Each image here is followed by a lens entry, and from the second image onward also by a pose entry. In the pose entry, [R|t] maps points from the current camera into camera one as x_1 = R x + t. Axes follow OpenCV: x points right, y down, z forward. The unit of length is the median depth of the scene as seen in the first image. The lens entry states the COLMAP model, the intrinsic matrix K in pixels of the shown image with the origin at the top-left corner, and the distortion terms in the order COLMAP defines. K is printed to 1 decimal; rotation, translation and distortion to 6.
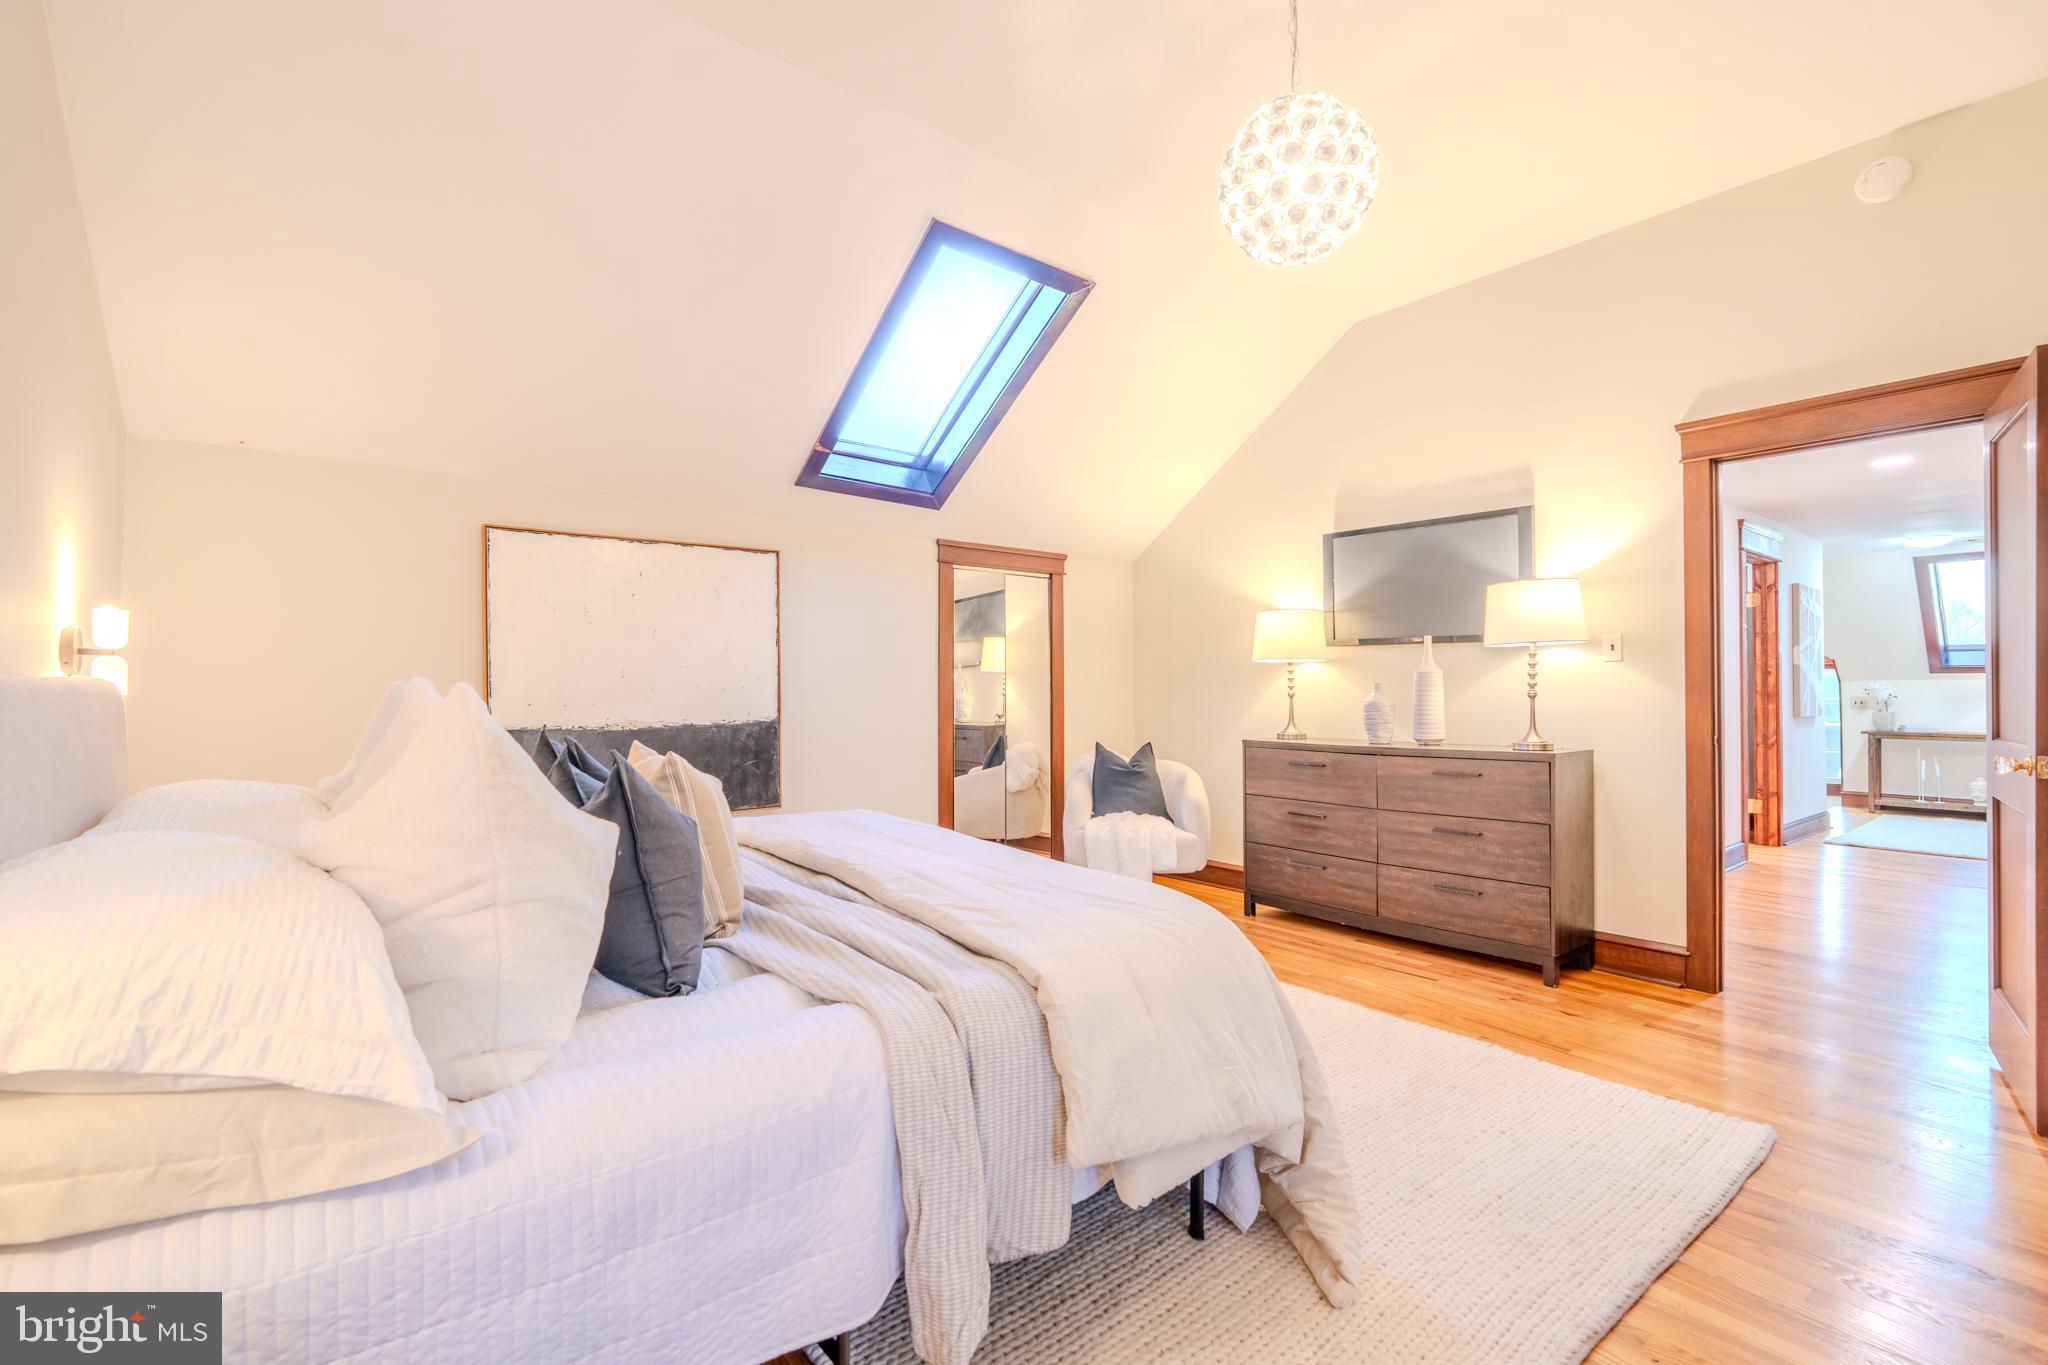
lens RADIAL K [[909.3, 0, 1032.0], [0, 909.3, 681.5], [0, 0, 1]] dist [-0.005359, 0.000935]
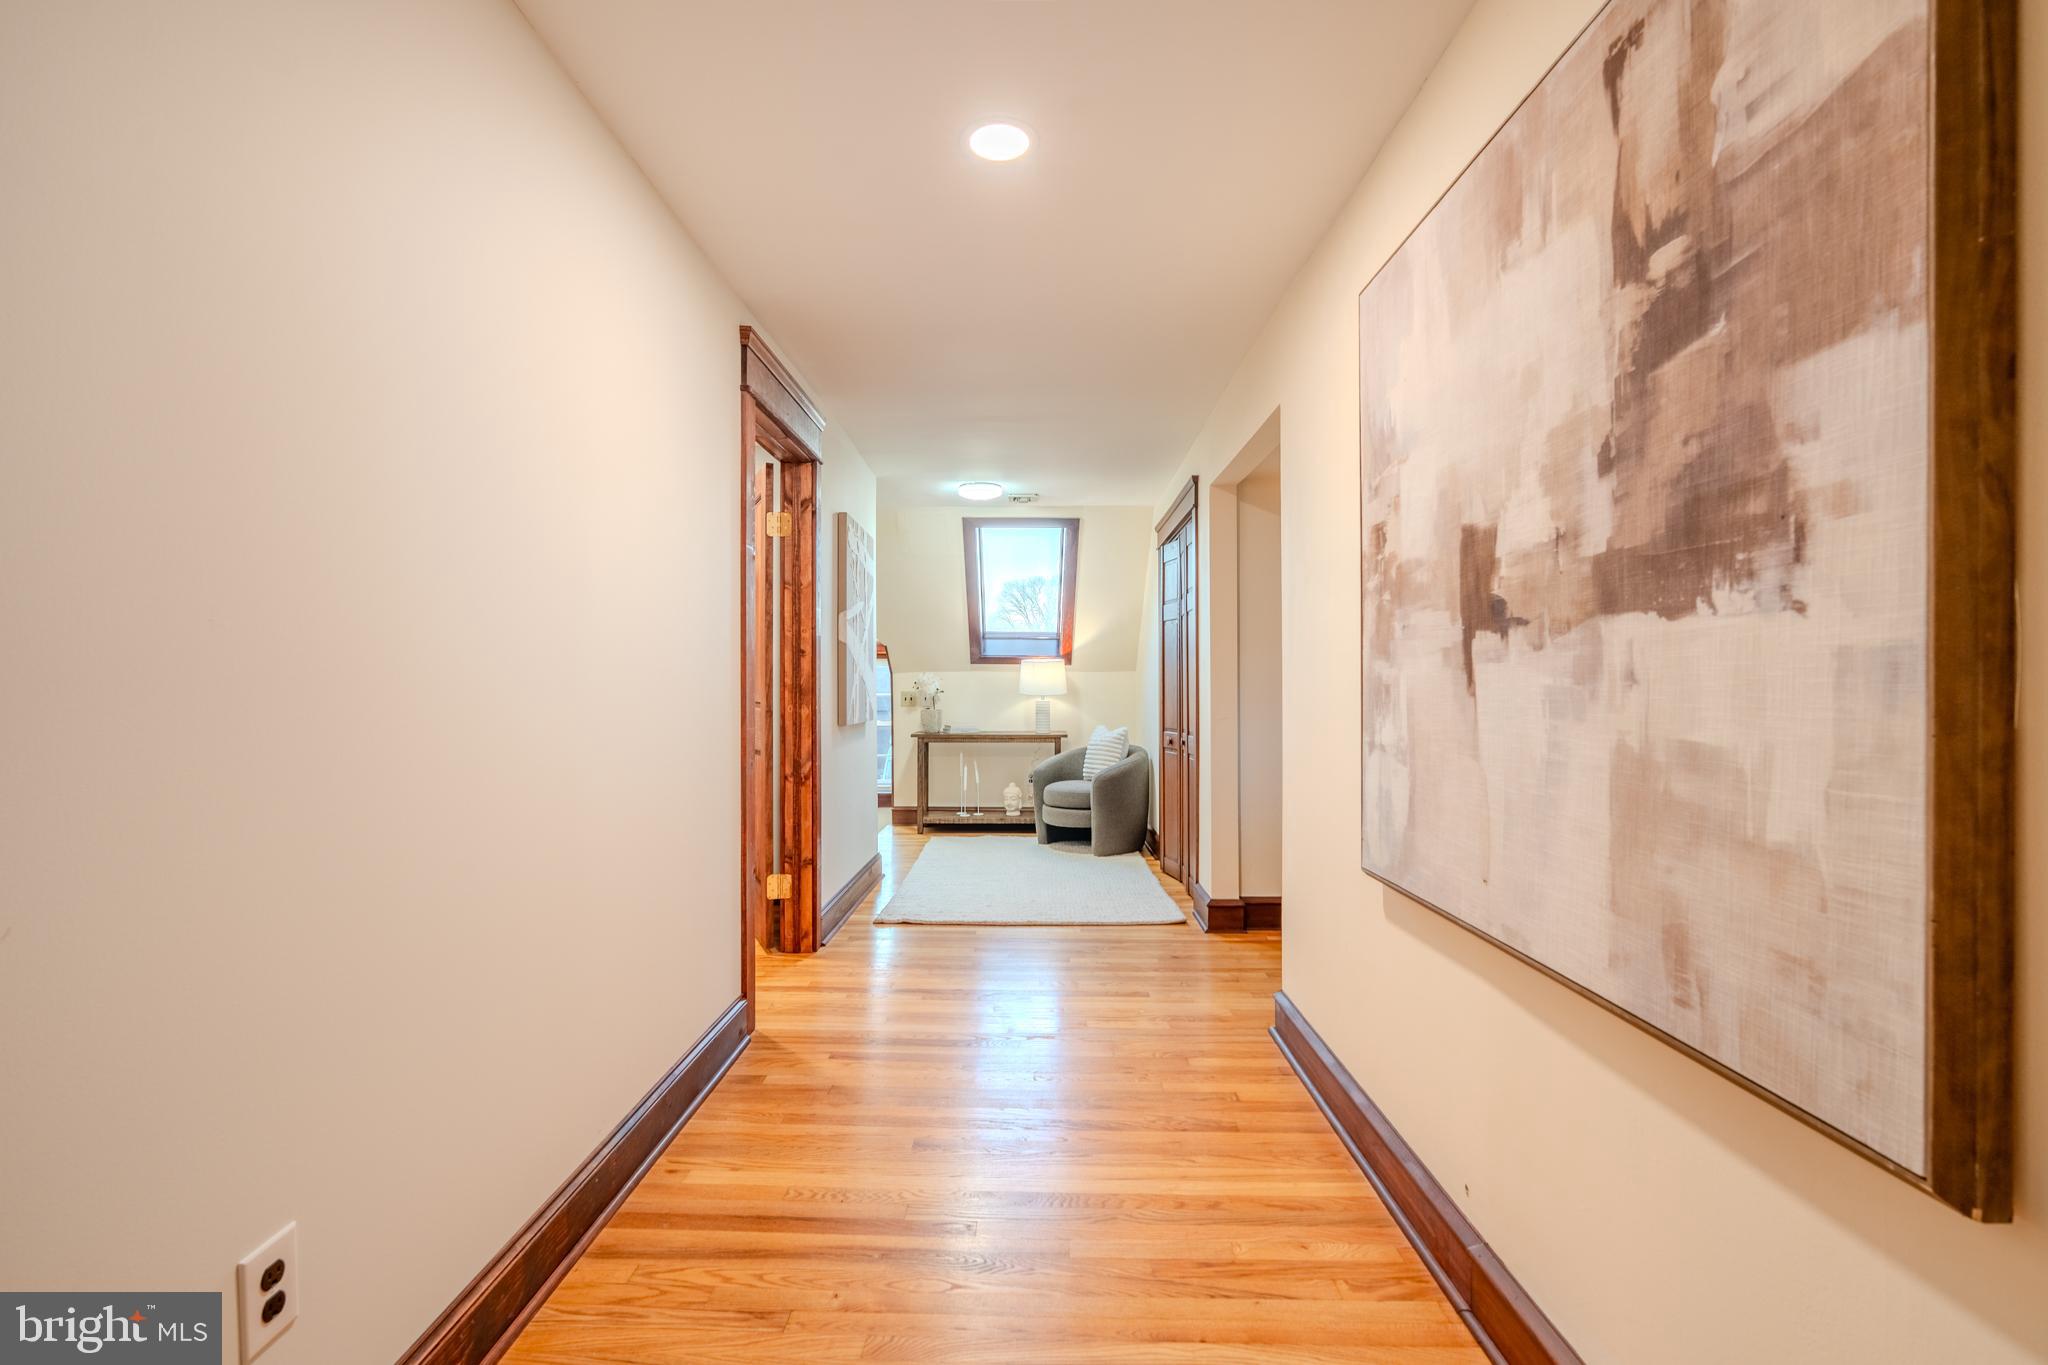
lens RADIAL K [[909.3, 0, 1018.7], [0, 909.3, 678.0], [0, 0, 1]] dist [-0.005359, 0.000935]
pose [[0.643198, 0.005413, 0.765681, 0.479492], [-0.007367, 0.999972, -0.000882, 0.006287], [-0.765665, -0.005073, 0.643220, 0.546148]]
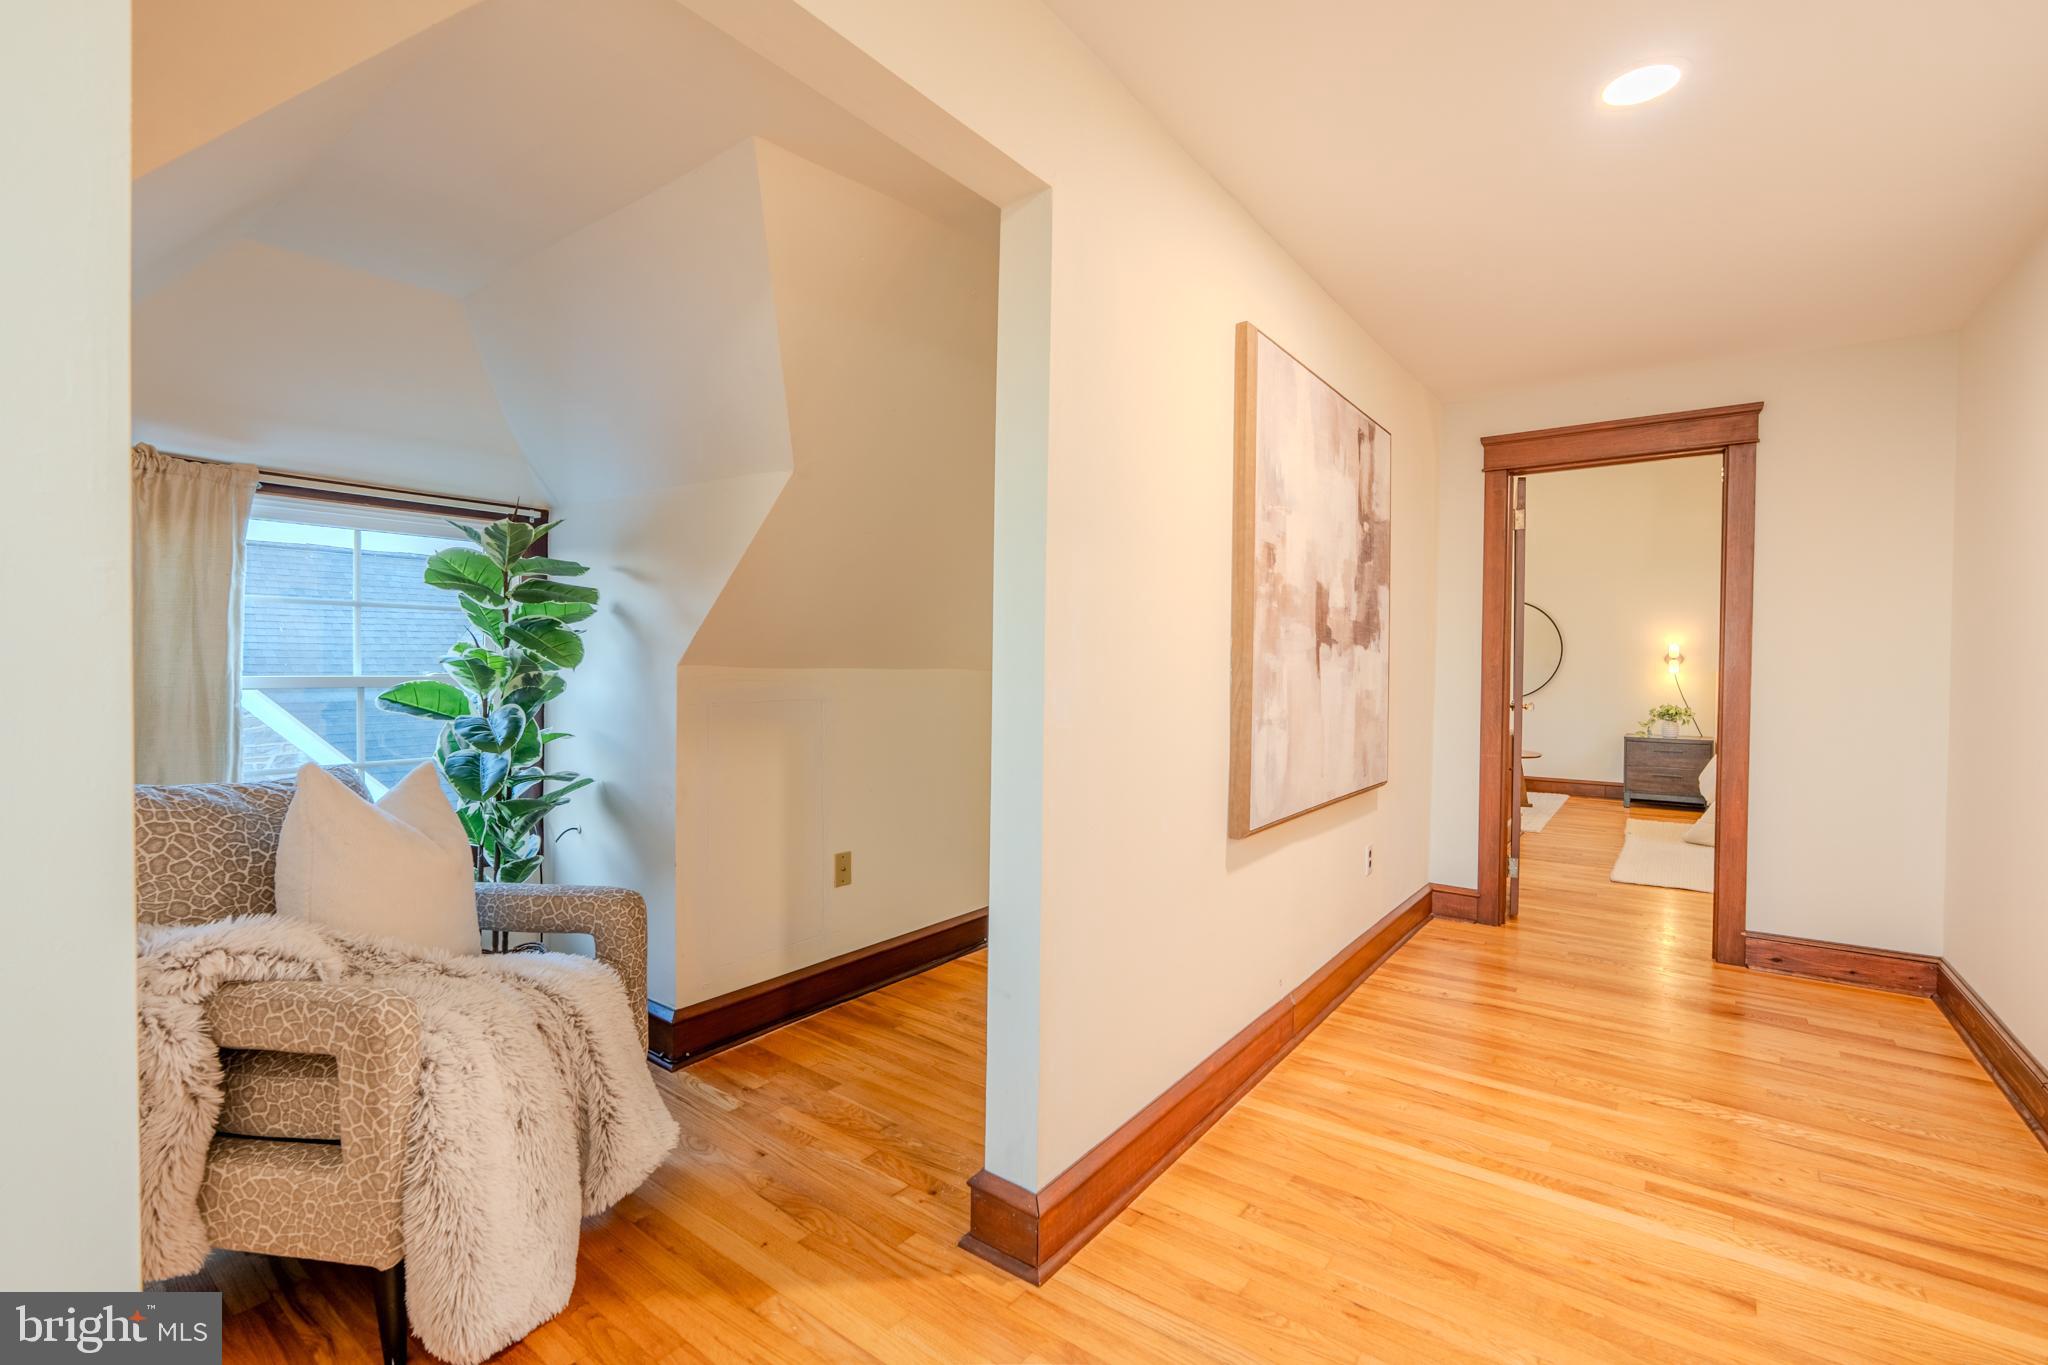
lens RADIAL K [[909.3, 0, 1013.5], [0, 909.3, 671.4], [0, 0, 1]] dist [-0.005359, 0.000935]
pose [[-0.969263, -0.011112, -0.245775, 0.996914], [-0.012898, 0.999901, 0.005657, 0.006143], [0.245688, 0.008653, -0.969310, 1.001369]]
